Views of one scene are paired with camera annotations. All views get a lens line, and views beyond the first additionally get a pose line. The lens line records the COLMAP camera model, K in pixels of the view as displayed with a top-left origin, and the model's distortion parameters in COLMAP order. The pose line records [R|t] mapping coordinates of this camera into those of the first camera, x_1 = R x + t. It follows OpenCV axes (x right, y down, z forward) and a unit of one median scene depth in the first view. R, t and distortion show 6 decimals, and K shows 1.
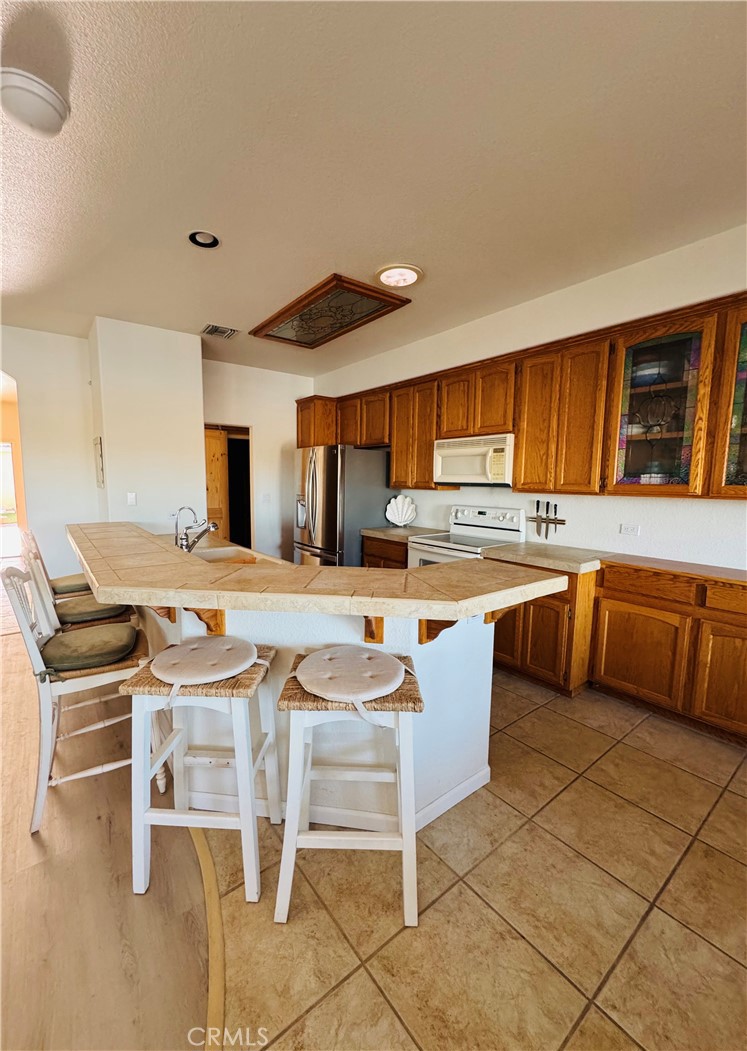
lens RADIAL K [[422.5, 0, 353.6], [0, 422.5, 525.3], [0, 0, 1]] dist [-0.005726, 0.001491]
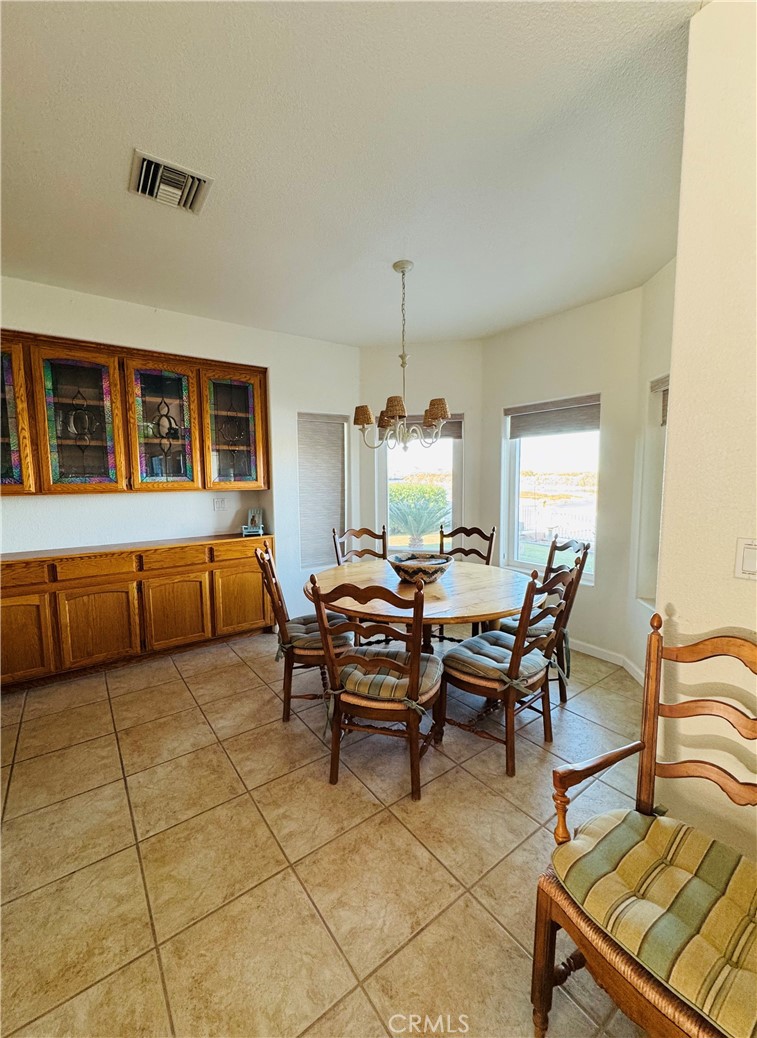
lens RADIAL K [[418.3, 0, 370.1], [0, 418.3, 517.7], [0, 0, 1]] dist [-0.003695, 0.000094]
pose [[0.014761, -0.102761, 0.994597, -0.303301], [0.121823, 0.987479, 0.100218, -0.002350], [-0.992442, 0.119685, 0.027095, 0.018142]]
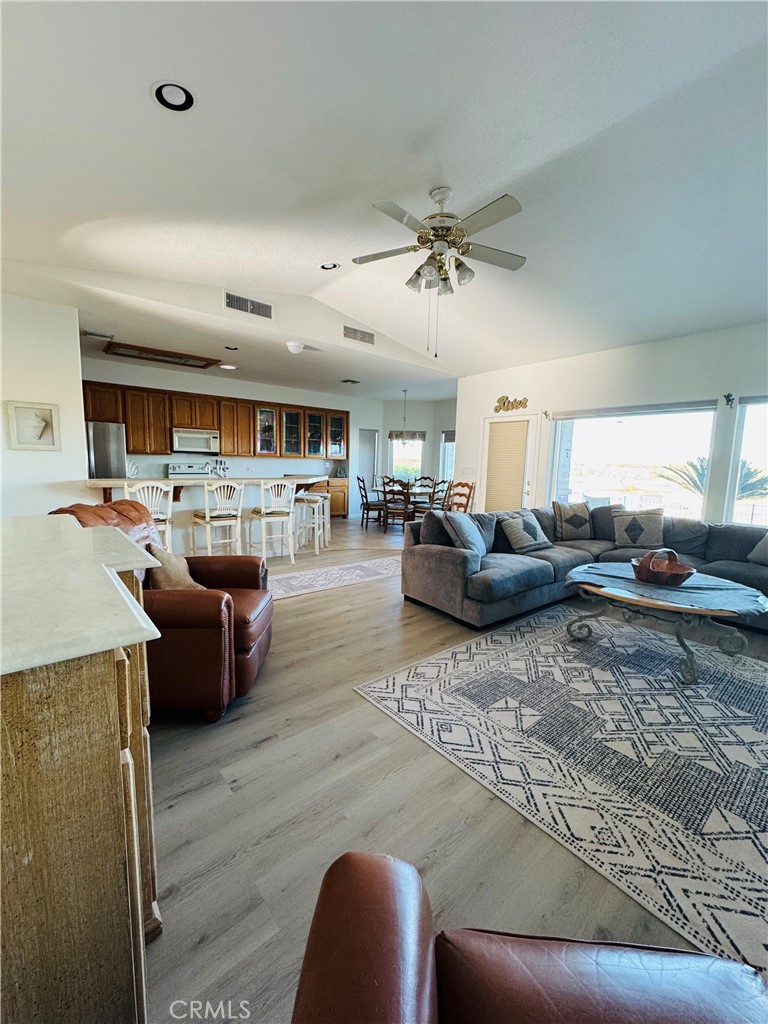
lens RADIAL K [[412.0, 0, 384.3], [0, 412.0, 511.6], [0, 0, 1]] dist [-0.003780, 0.000235]
pose [[-0.063199, -0.127945, 0.989766, -2.306342], [0.086073, 0.987354, 0.133129, 0.000220], [-0.994282, 0.093605, -0.051387, 0.282708]]
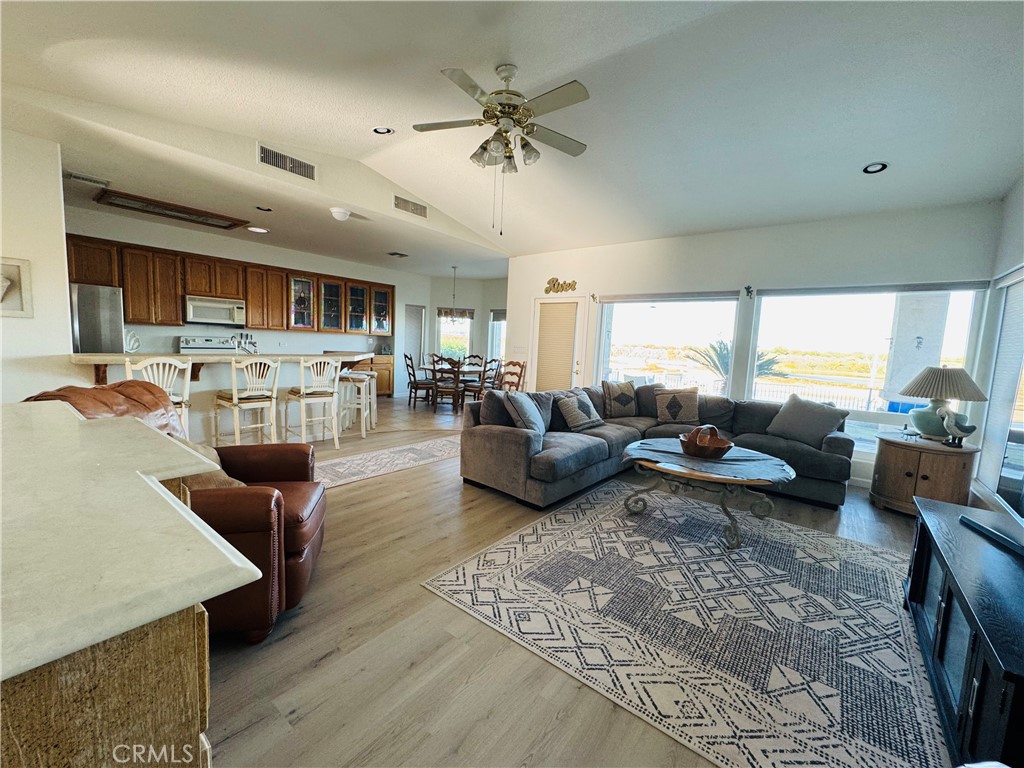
lens RADIAL K [[412.0, 0, 511.3], [0, 412.0, 384.2], [0, 0, 1]] dist [-0.003780, 0.000235]
pose [[-0.266426, -0.115523, 0.956907, -2.261626], [0.061240, 0.988757, 0.136419, -0.007198], [-0.961908, 0.094946, -0.256356, 0.338783]]
